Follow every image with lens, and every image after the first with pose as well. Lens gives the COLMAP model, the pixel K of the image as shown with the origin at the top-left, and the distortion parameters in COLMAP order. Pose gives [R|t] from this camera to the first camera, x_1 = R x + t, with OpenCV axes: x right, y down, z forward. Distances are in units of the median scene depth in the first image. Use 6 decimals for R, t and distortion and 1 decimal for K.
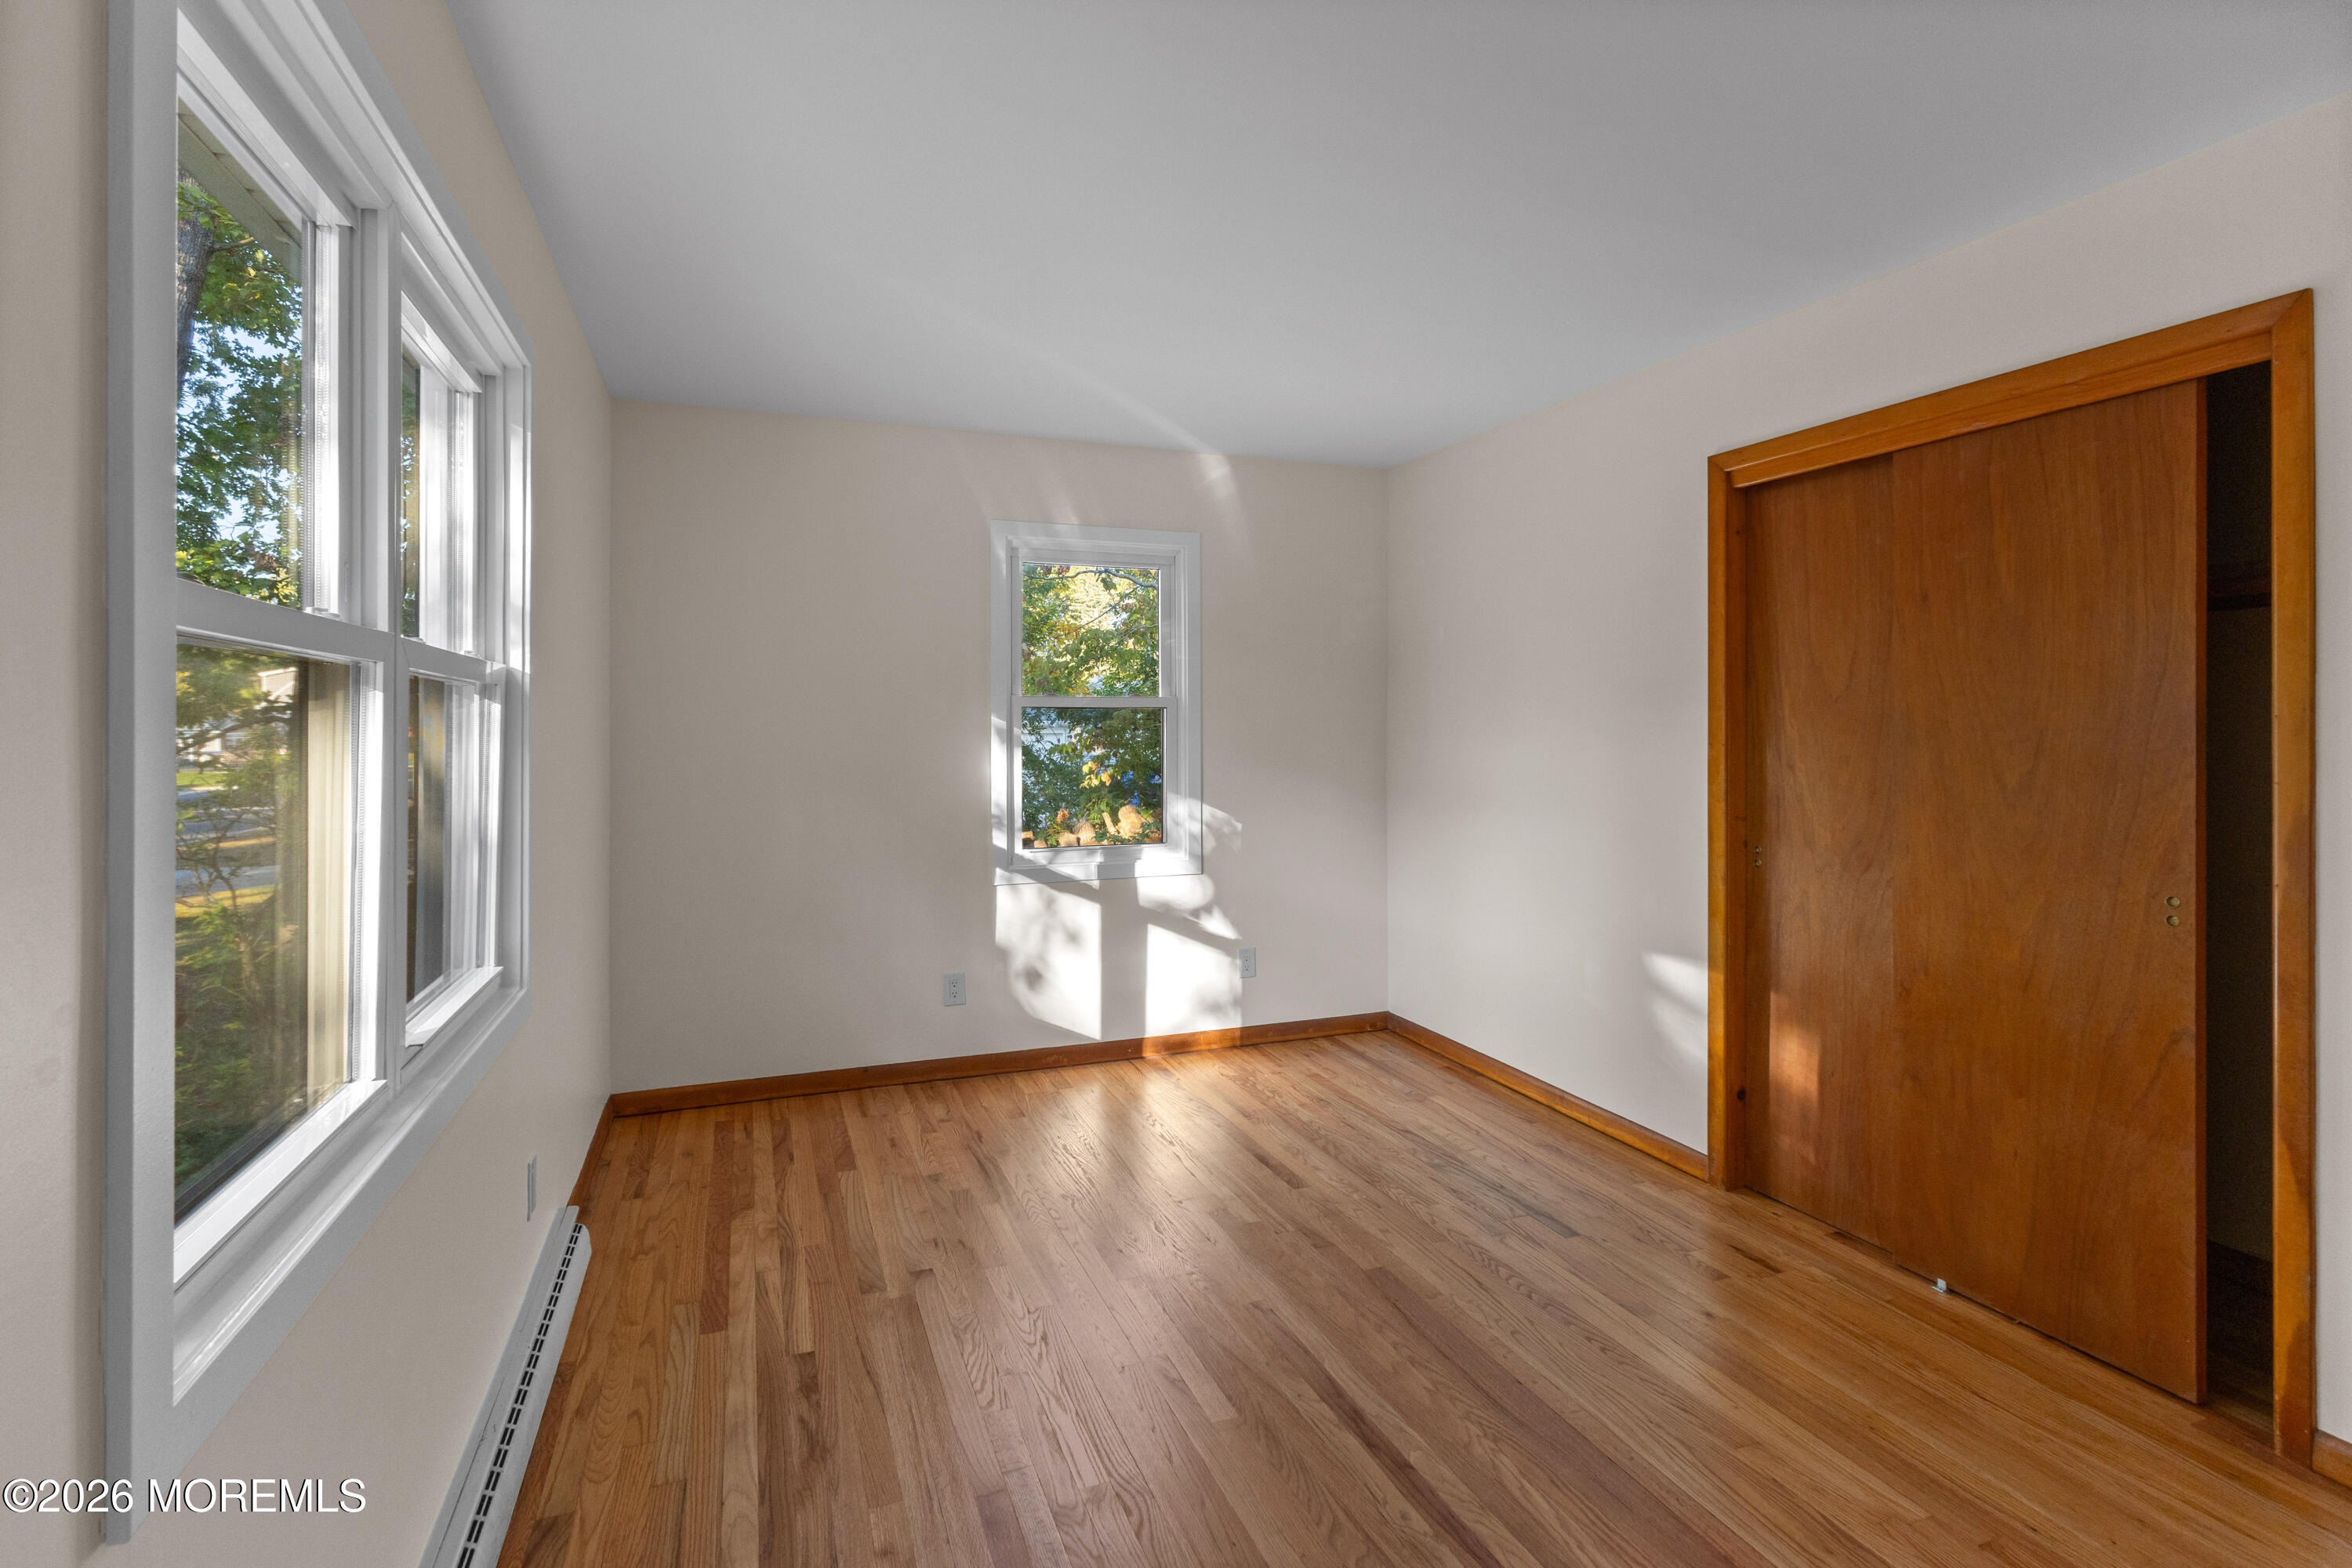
lens RADIAL K [[1105.1, 0, 1170.9], [0, 1105.1, 728.3], [0, 0, 1]] dist [0.001546, 0.001072]
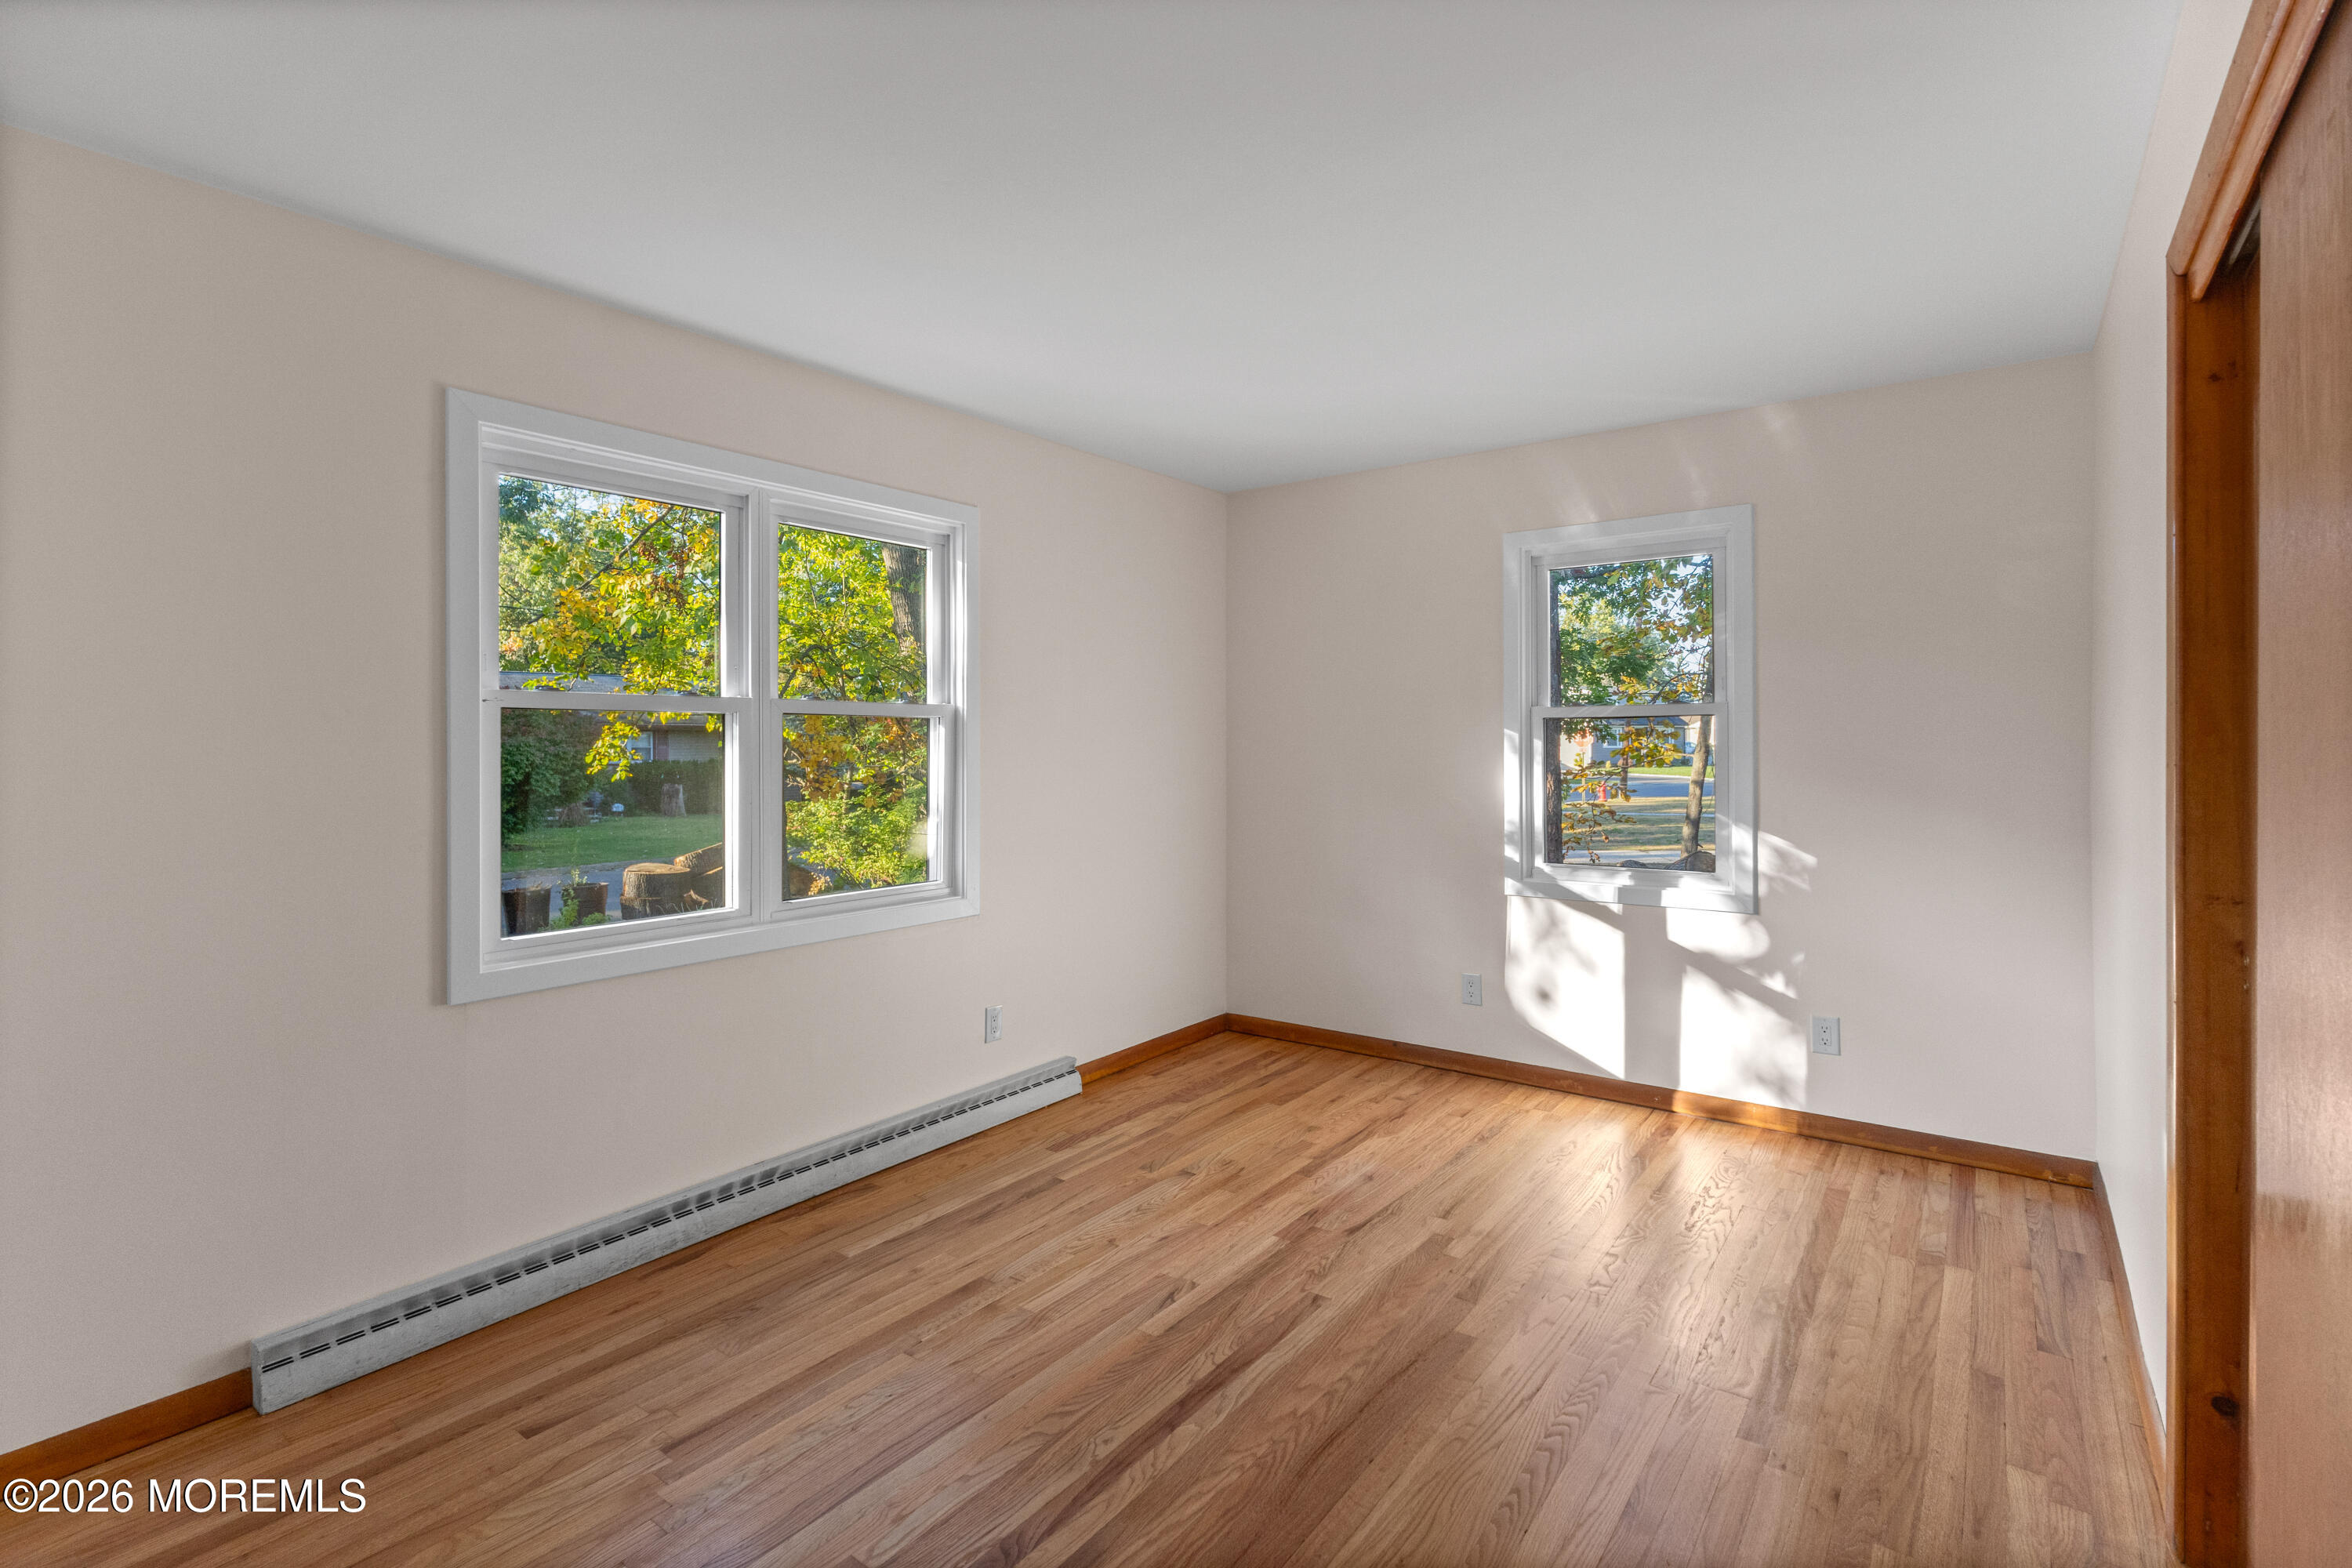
lens RADIAL K [[1092.7, 0, 1169.2], [0, 1092.7, 750.2], [0, 0, 1]] dist [0.000678, 0.000379]
pose [[0.535607, 0.003013, -0.844462, 0.556126], [0.004235, 0.999971, 0.006253, 0.001983], [0.844457, -0.006925, 0.535579, 0.218706]]
